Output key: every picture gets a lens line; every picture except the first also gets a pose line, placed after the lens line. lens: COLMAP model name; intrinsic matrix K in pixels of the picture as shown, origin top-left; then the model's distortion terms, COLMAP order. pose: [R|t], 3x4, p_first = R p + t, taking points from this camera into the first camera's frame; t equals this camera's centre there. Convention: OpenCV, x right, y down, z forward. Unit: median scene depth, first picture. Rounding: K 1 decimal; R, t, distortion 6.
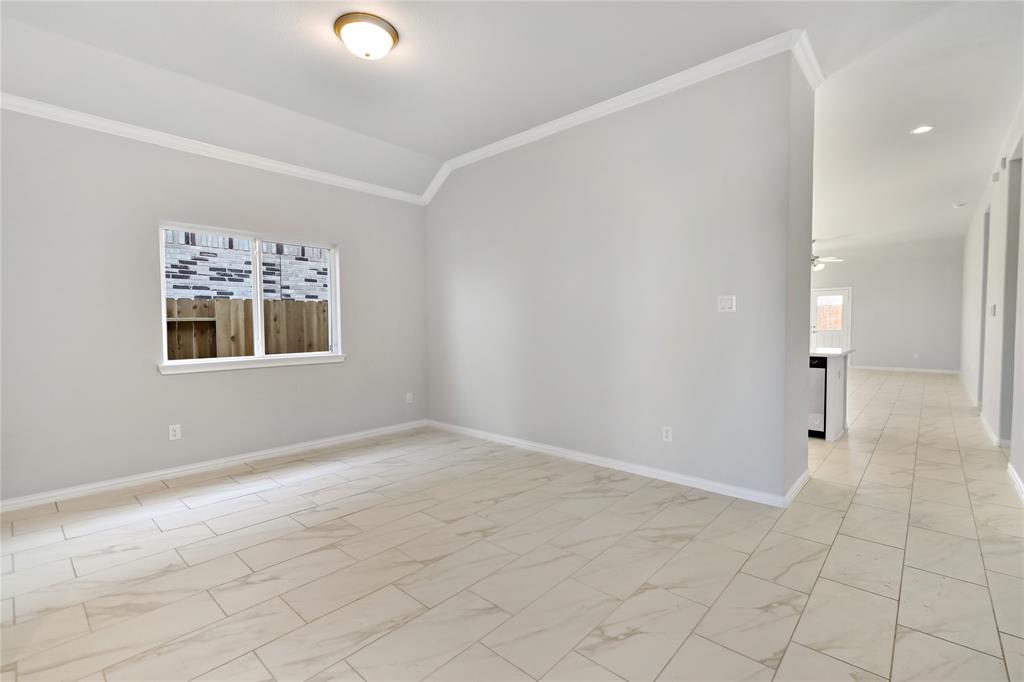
lens RADIAL K [[456.4, 0, 543.9], [0, 456.4, 342.6], [0, 0, 1]] dist [0.001157, -0.000024]
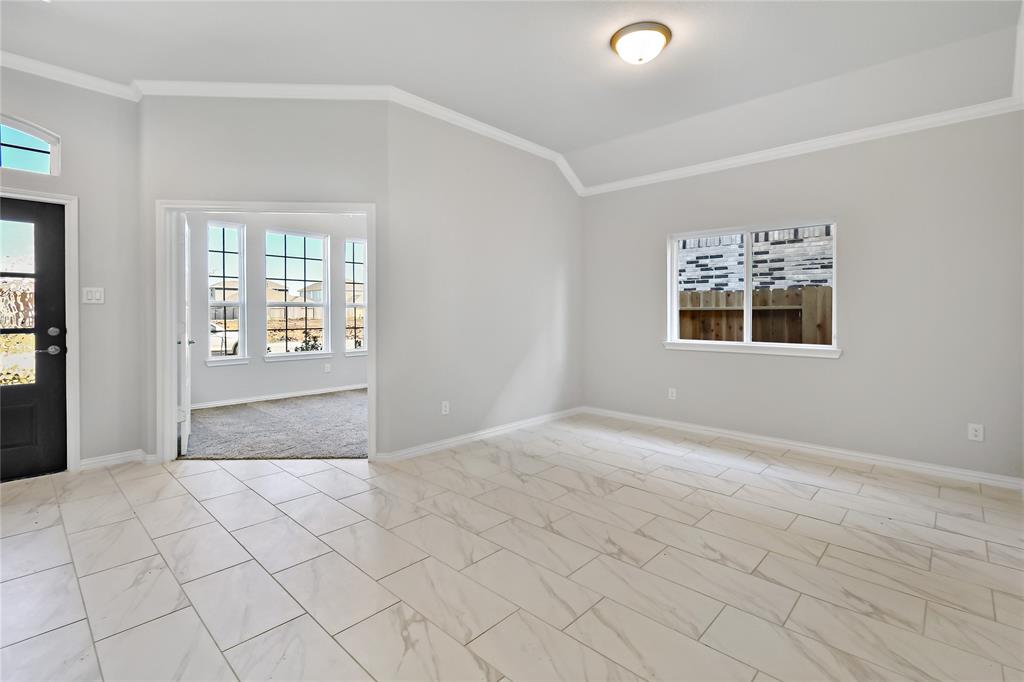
lens RADIAL K [[470.9, 0, 521.0], [0, 470.9, 319.8], [0, 0, 1]] dist [0.001187, 0.000458]
pose [[-0.043482, 0.021189, -0.998829, 0.555335], [-0.042815, 0.998817, 0.023052, -0.029428], [0.998136, 0.043767, -0.042524, 0.606351]]
